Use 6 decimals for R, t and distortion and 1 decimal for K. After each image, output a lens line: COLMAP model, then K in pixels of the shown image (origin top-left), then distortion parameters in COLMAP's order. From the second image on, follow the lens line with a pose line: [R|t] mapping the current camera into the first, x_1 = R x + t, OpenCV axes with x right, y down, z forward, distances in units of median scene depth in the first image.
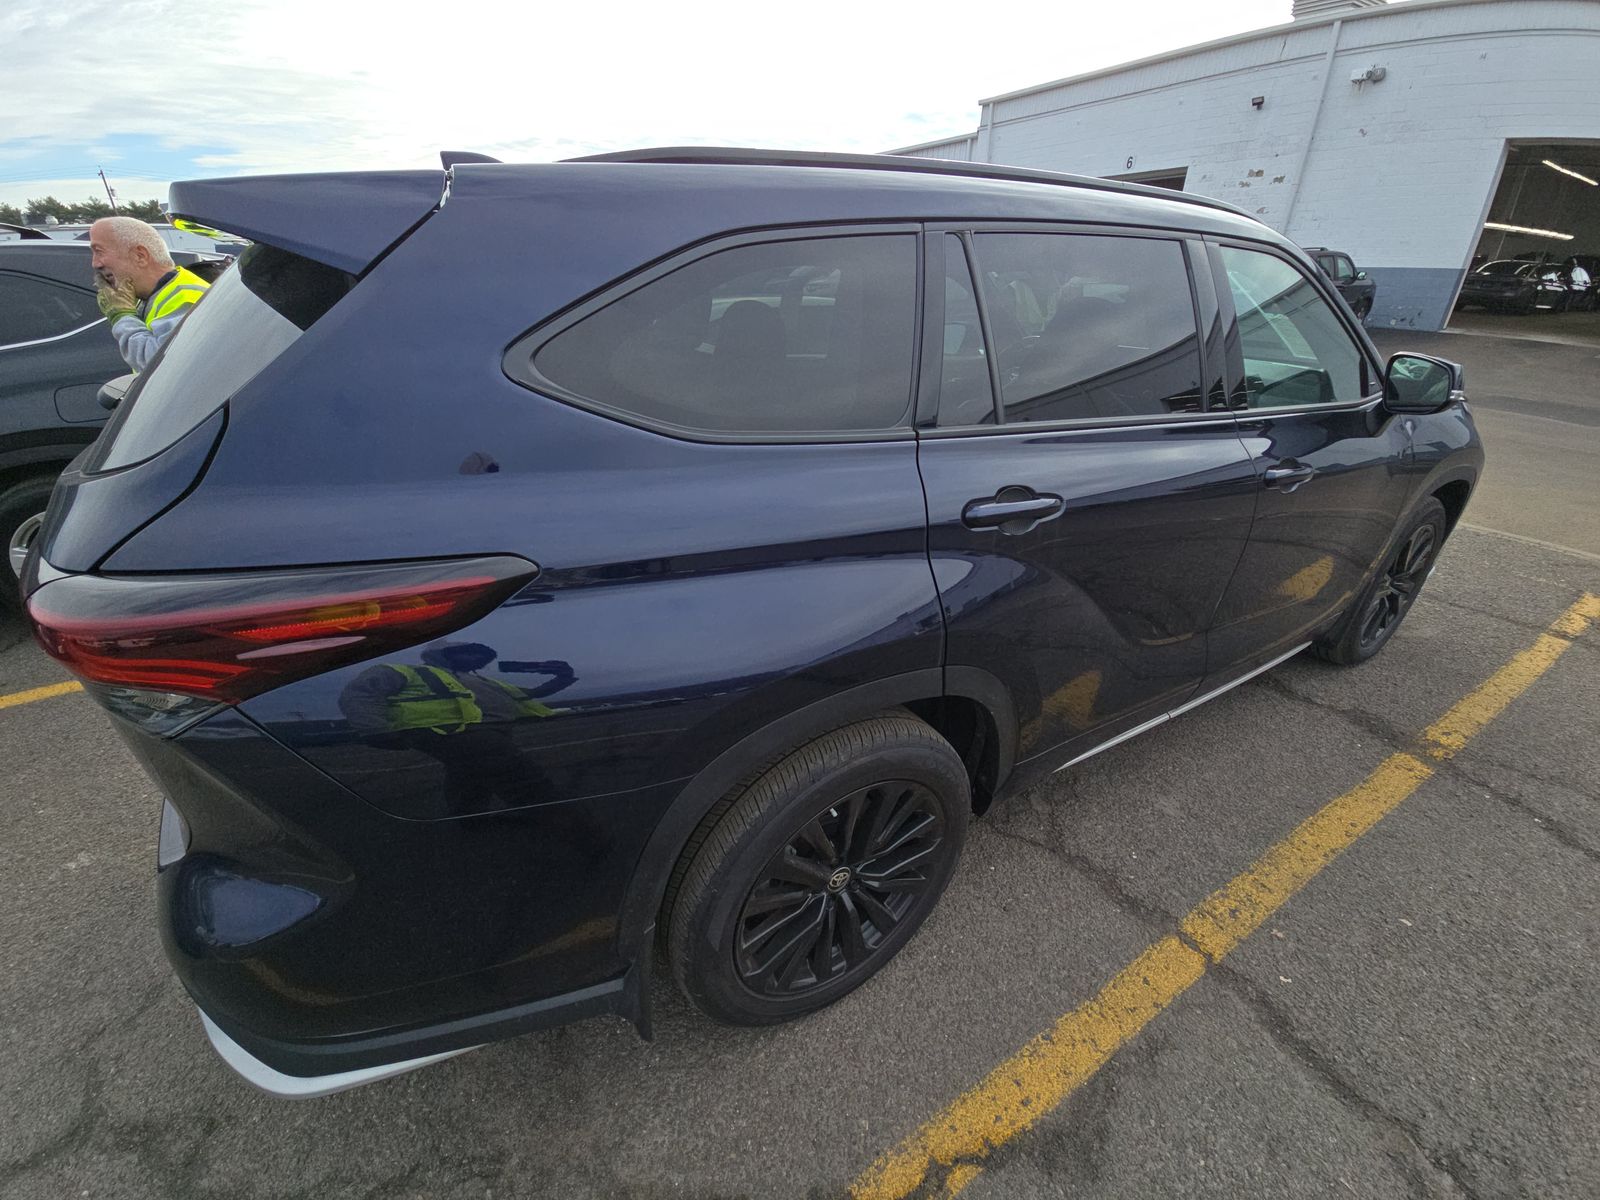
lens RADIAL K [[645.9, 0, 792.4], [0, 645.9, 597.2], [0, 0, 1]] dist [0.034733, -0.024021]
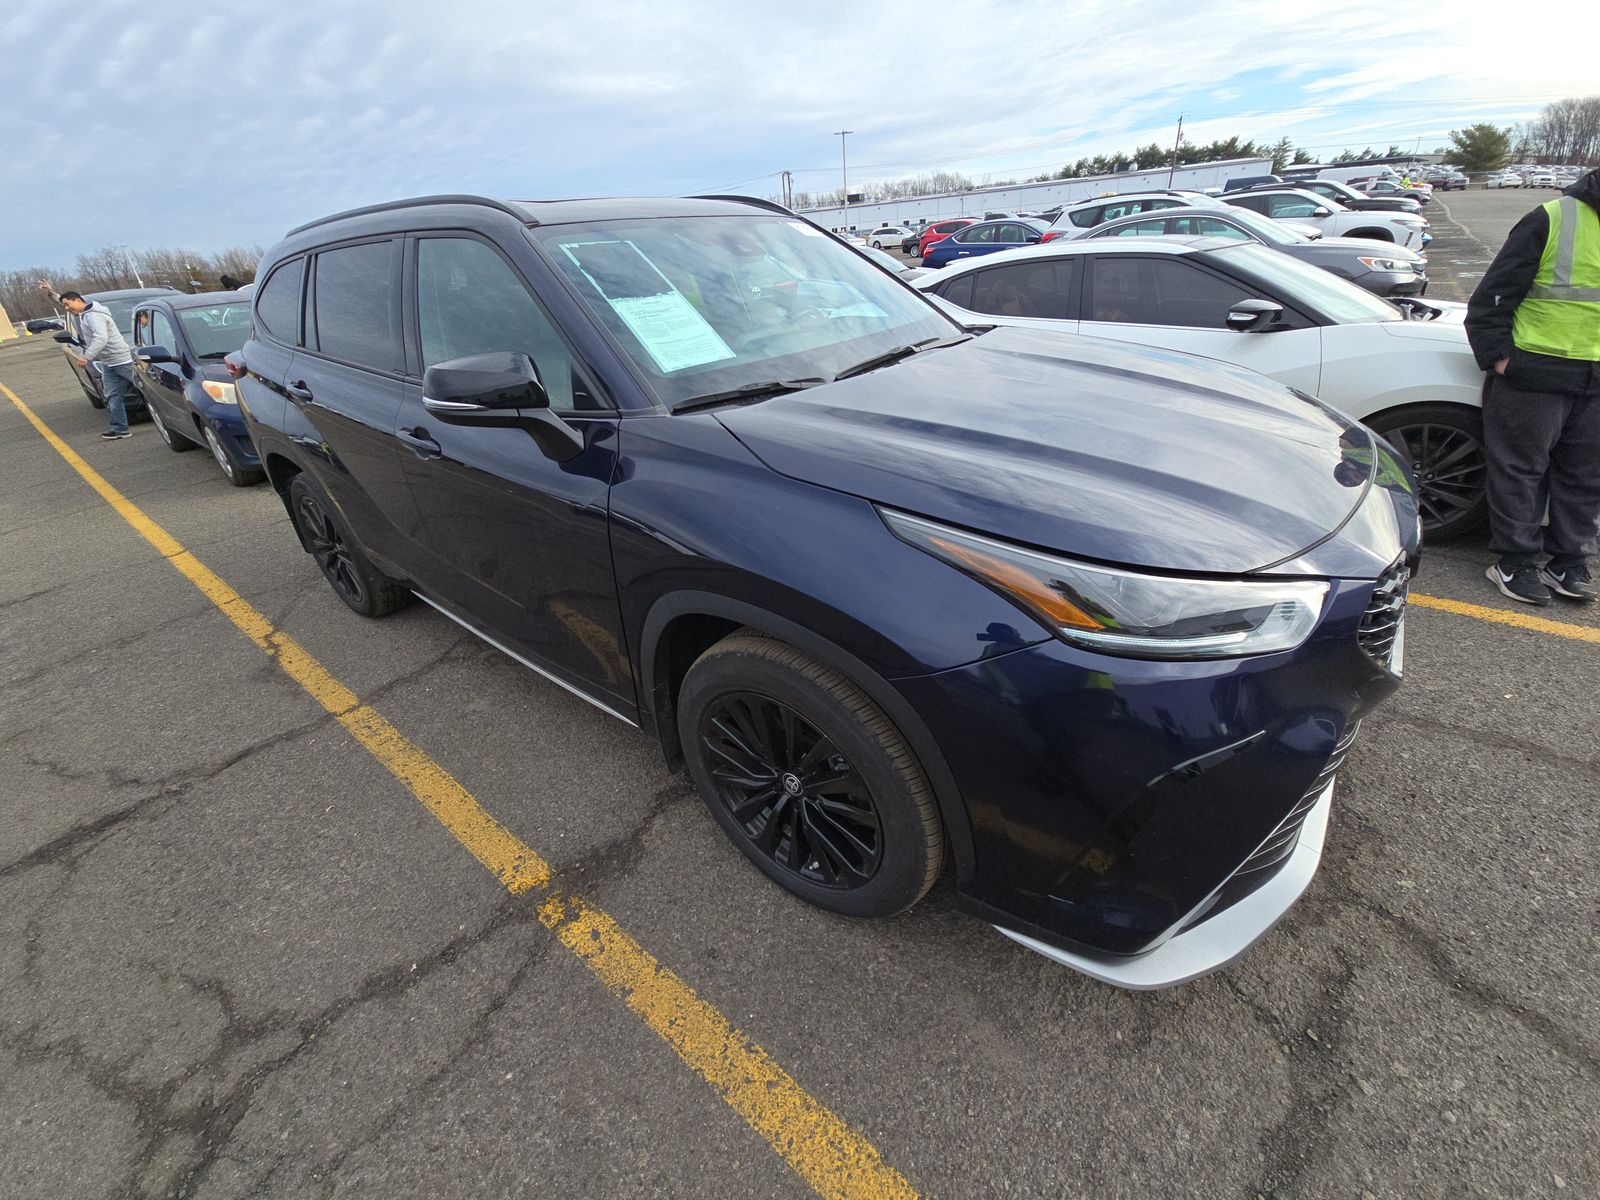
lens RADIAL K [[636.2, 0, 791.0], [0, 636.2, 606.0], [0, 0, 1]] dist [-0.002208, -0.003163]
pose [[0.342853, 0.434207, -0.833016, 2.110786], [-0.339564, 0.884088, 0.321069, -0.537054], [0.875870, 0.172783, 0.450553, 1.175926]]
